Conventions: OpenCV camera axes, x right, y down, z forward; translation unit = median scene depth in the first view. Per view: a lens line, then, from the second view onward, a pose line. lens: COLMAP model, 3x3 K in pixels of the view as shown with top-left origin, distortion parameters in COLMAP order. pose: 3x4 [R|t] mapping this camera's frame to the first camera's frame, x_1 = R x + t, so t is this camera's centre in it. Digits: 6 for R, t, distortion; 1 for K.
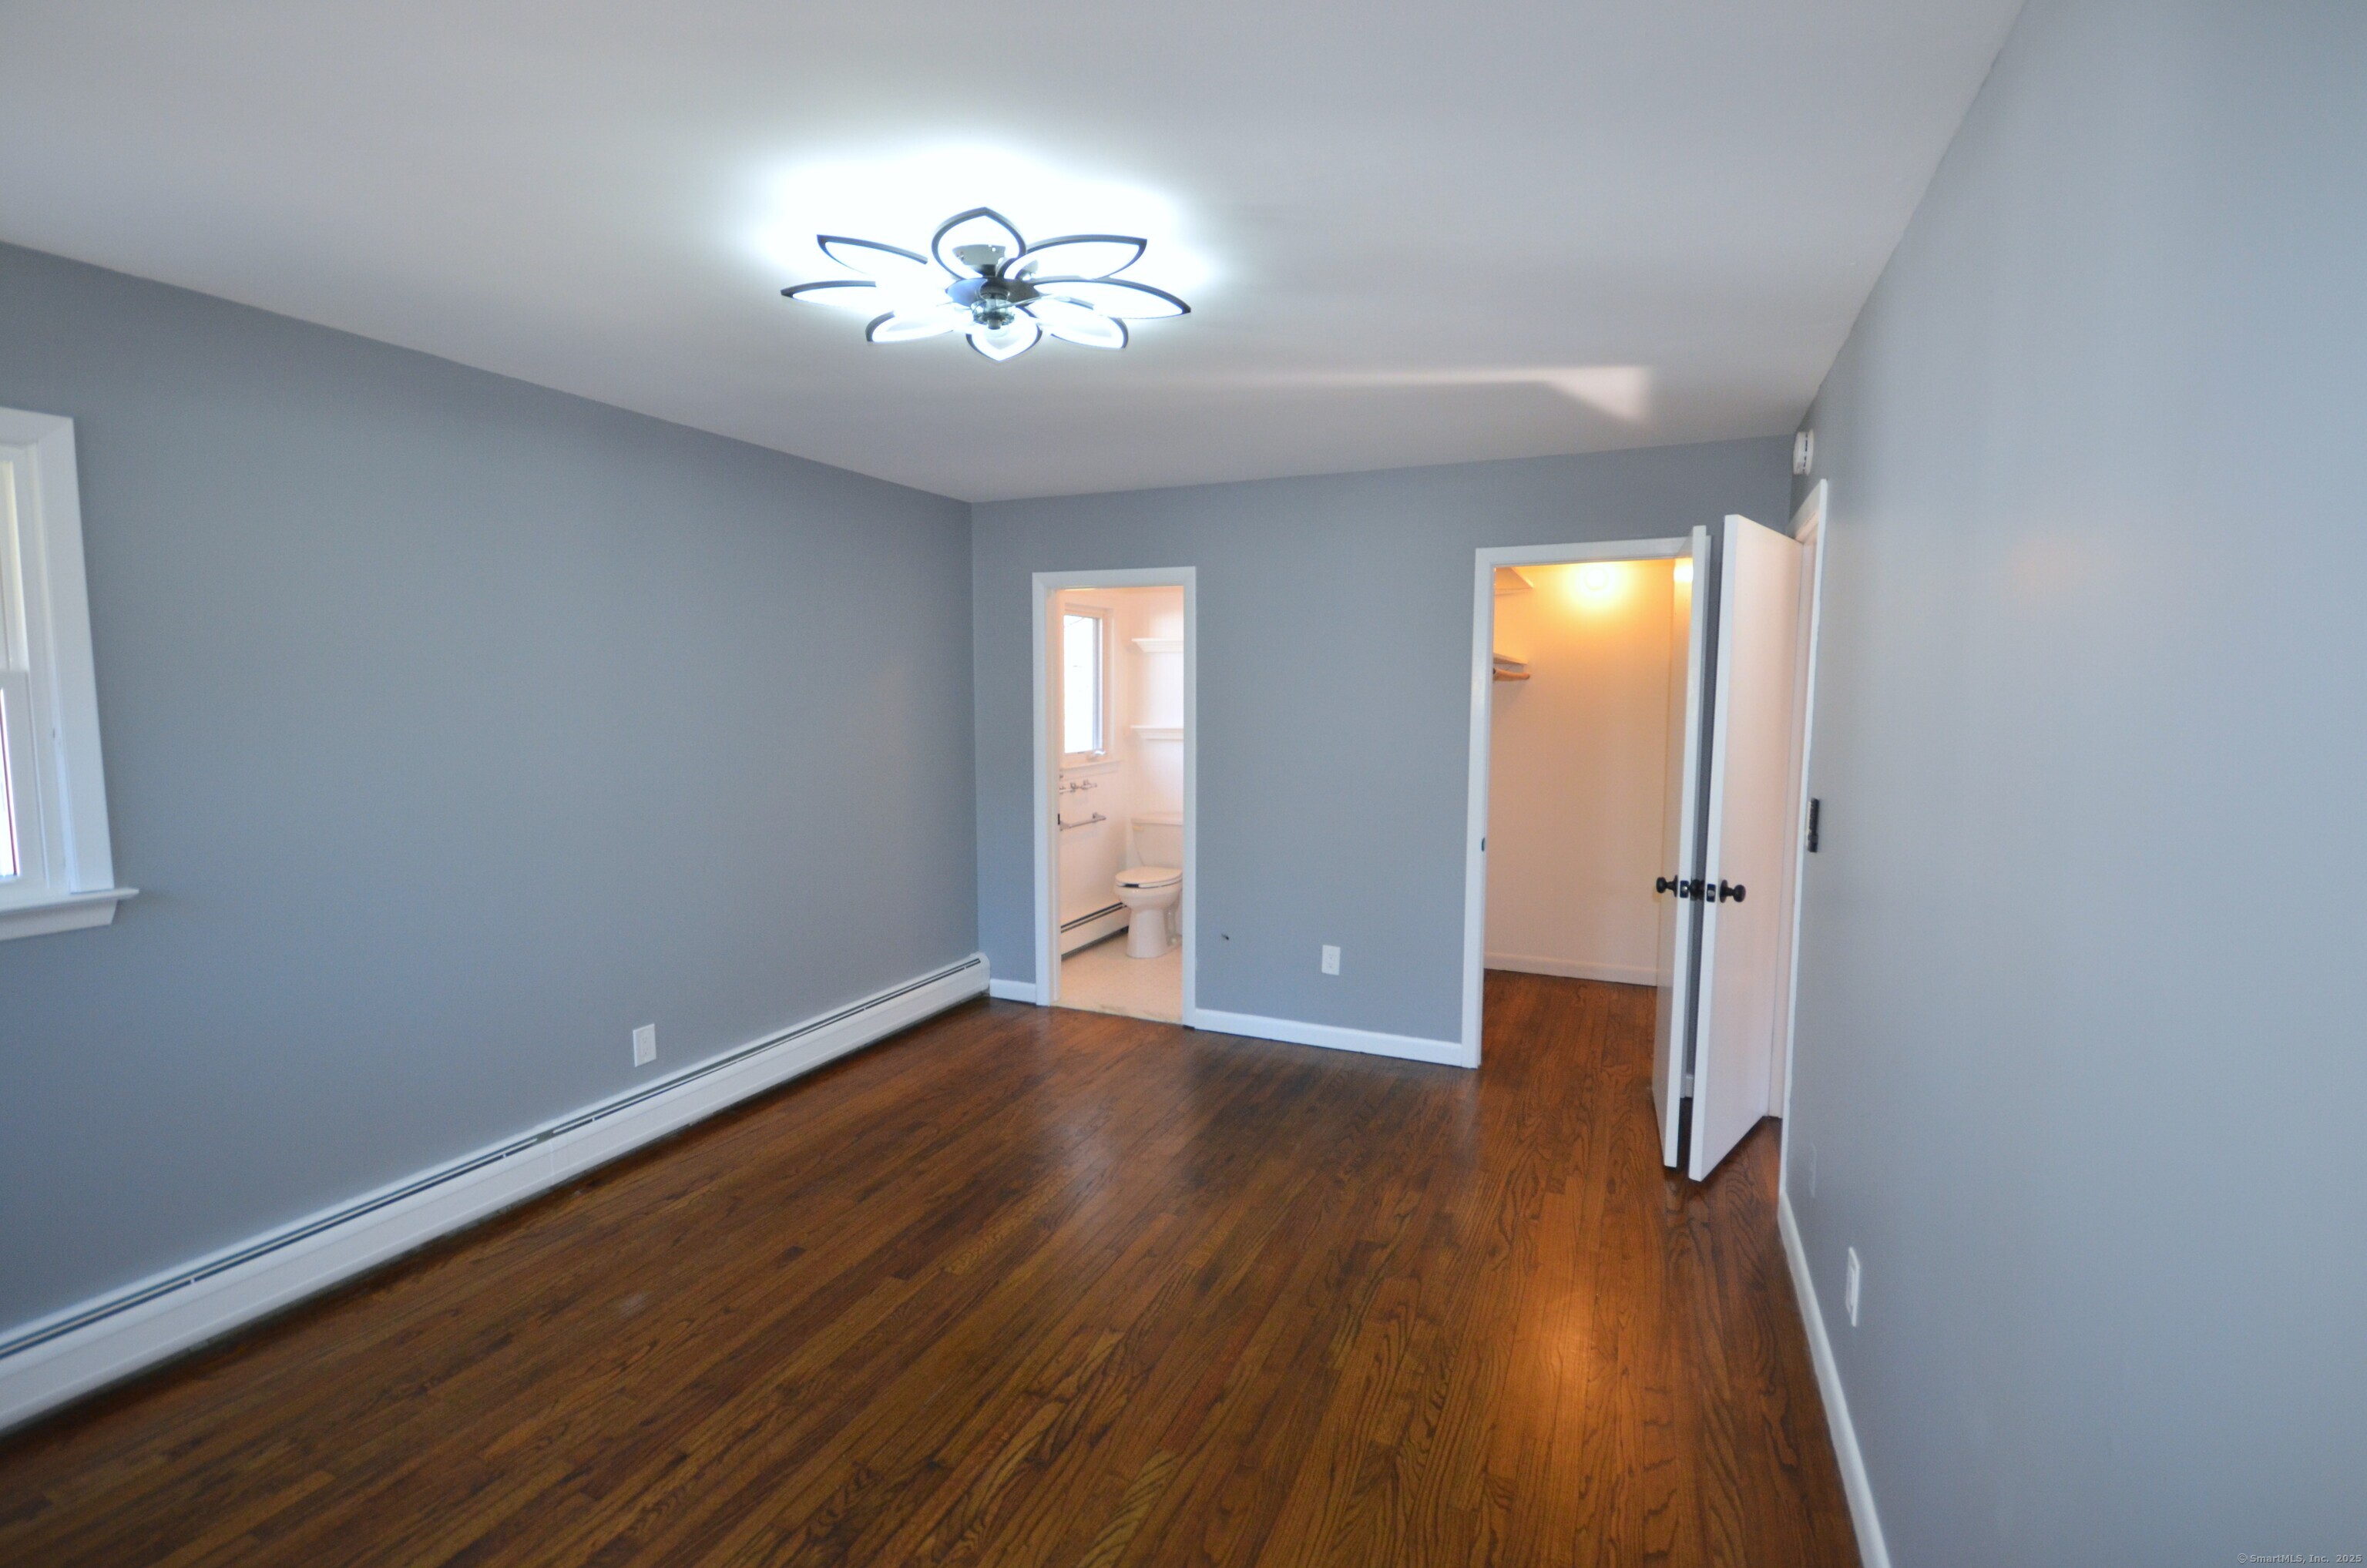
lens RADIAL K [[1036.6, 0, 1185.9], [0, 1036.6, 775.8], [0, 0, 1]] dist [-0.000524, -0.001613]
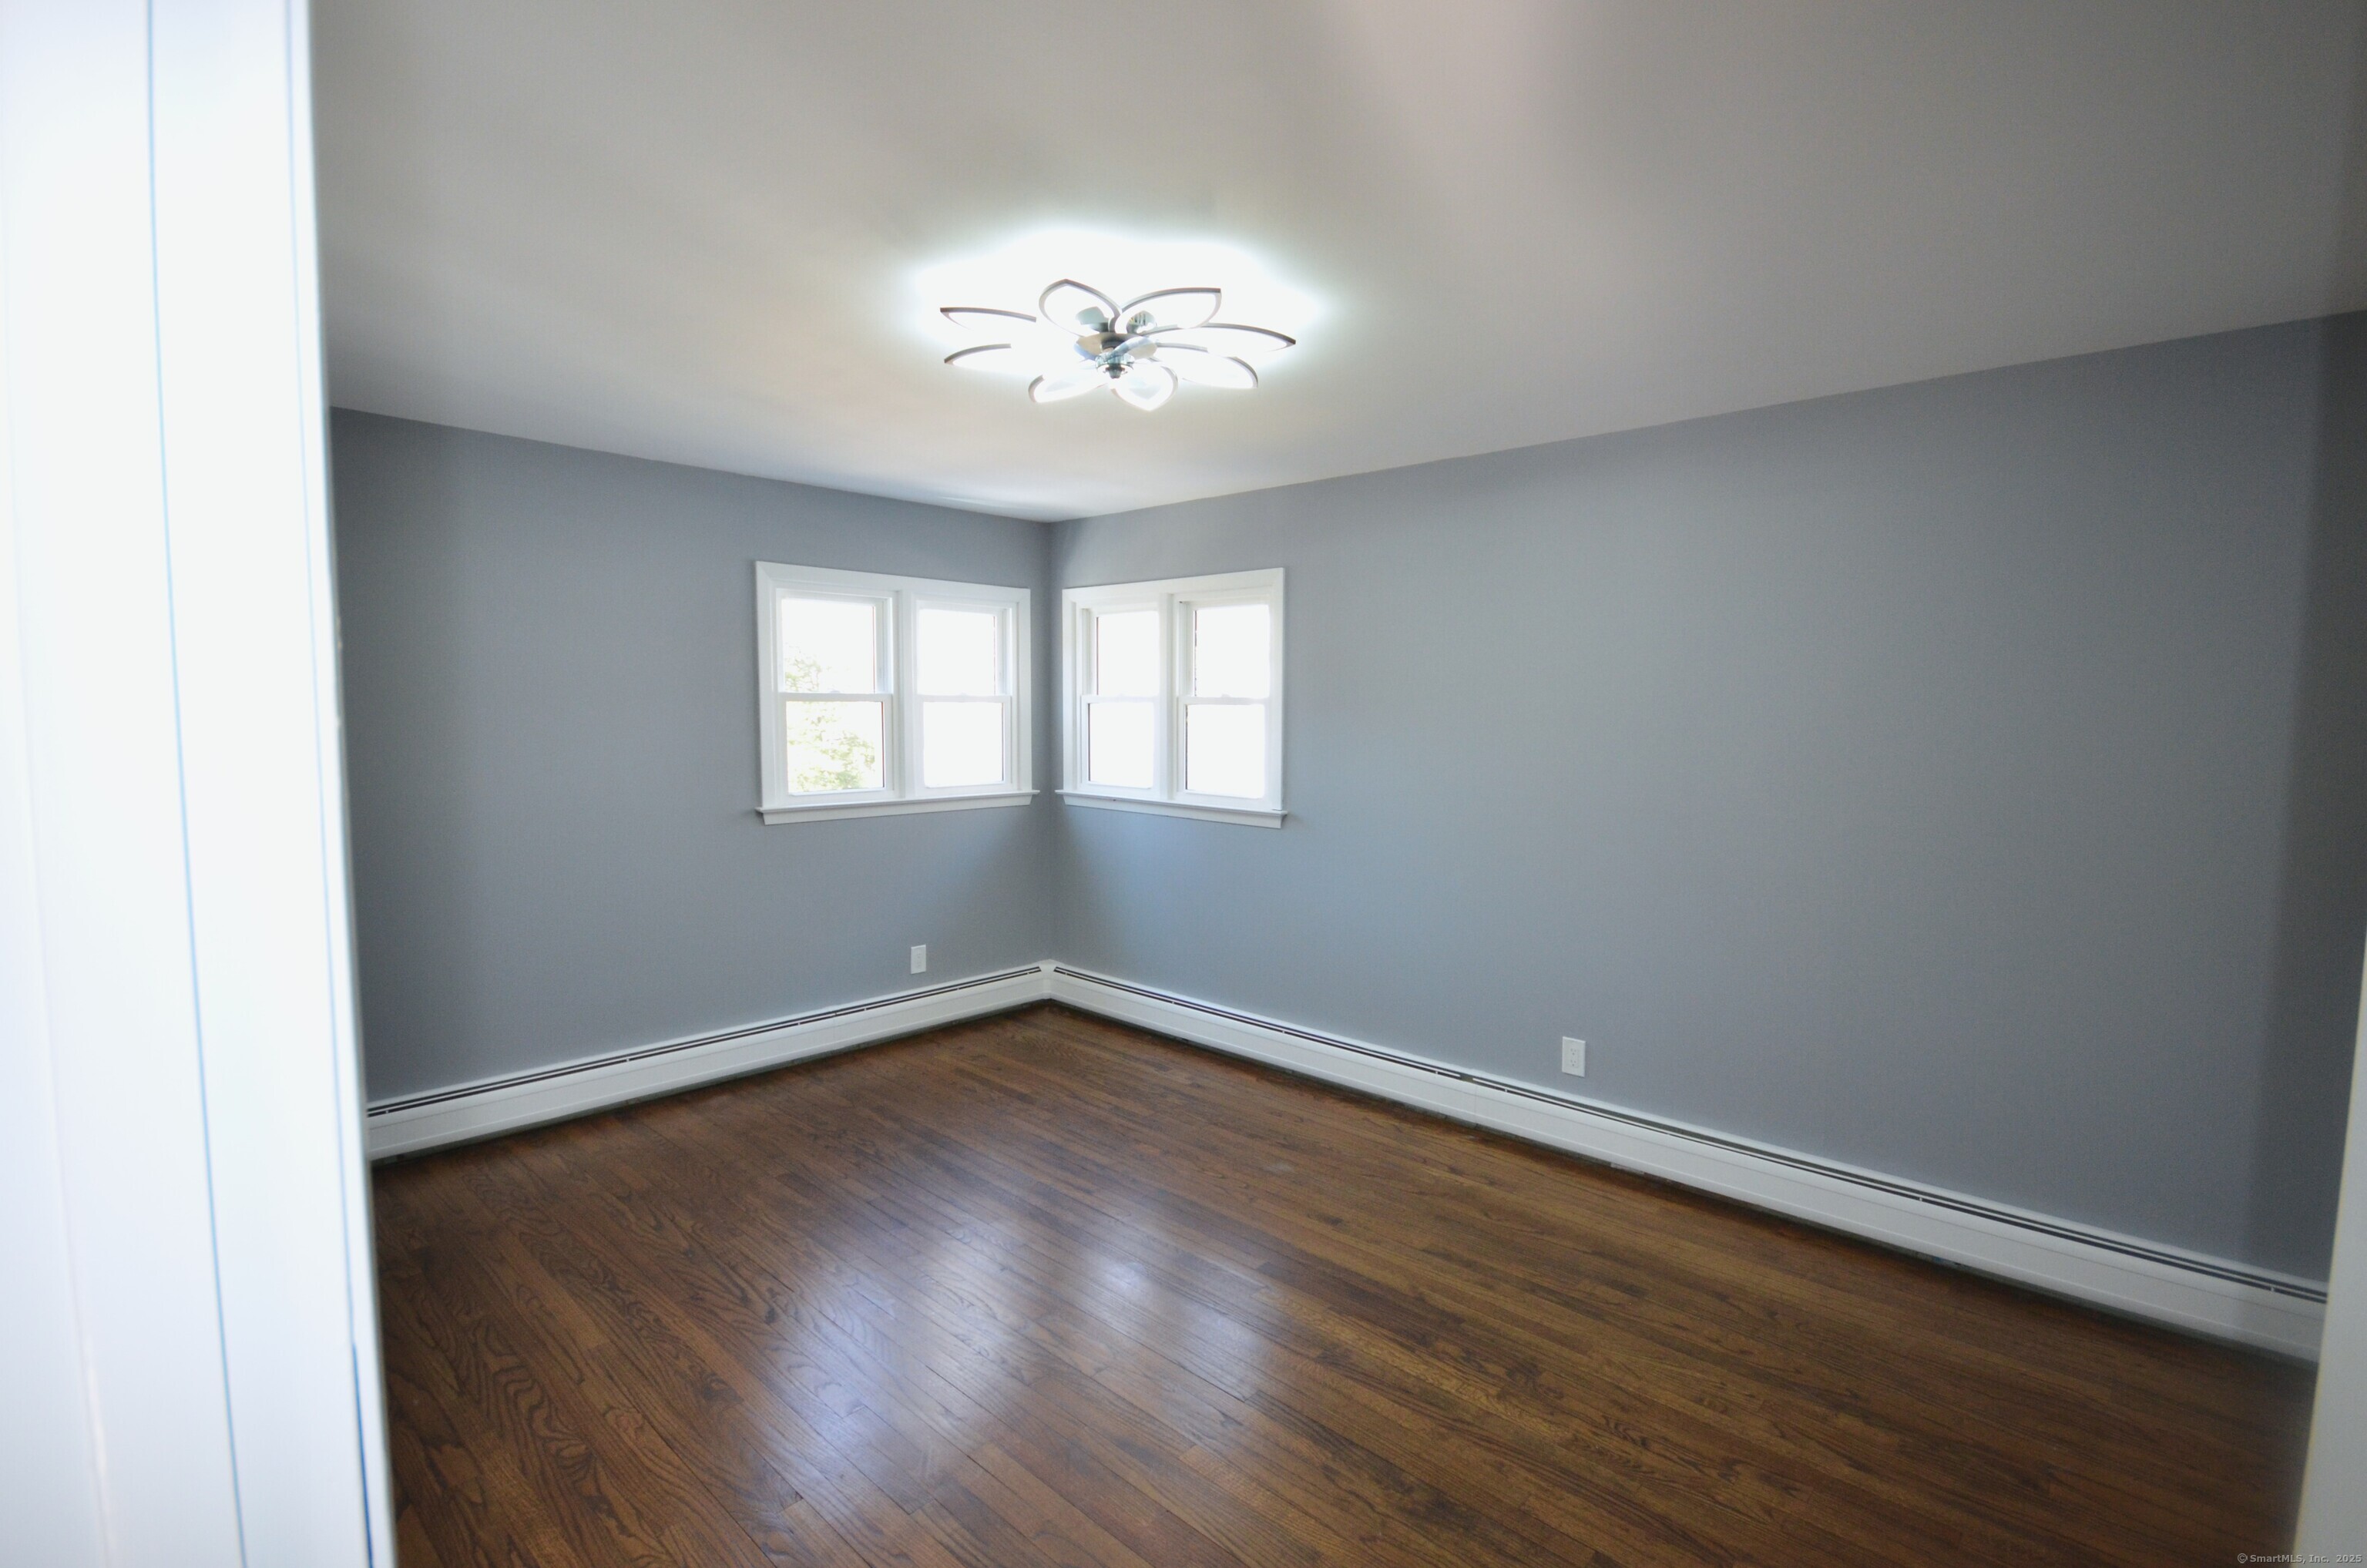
lens RADIAL K [[1036.6, 0, 1179.3], [0, 1036.6, 791.8], [0, 0, 1]] dist [-0.000524, -0.001613]
pose [[-0.316505, 0.070301, -0.945982, 0.614586], [-0.081701, 0.991524, 0.101021, -0.078007], [0.945066, 0.109261, -0.308078, 1.037037]]
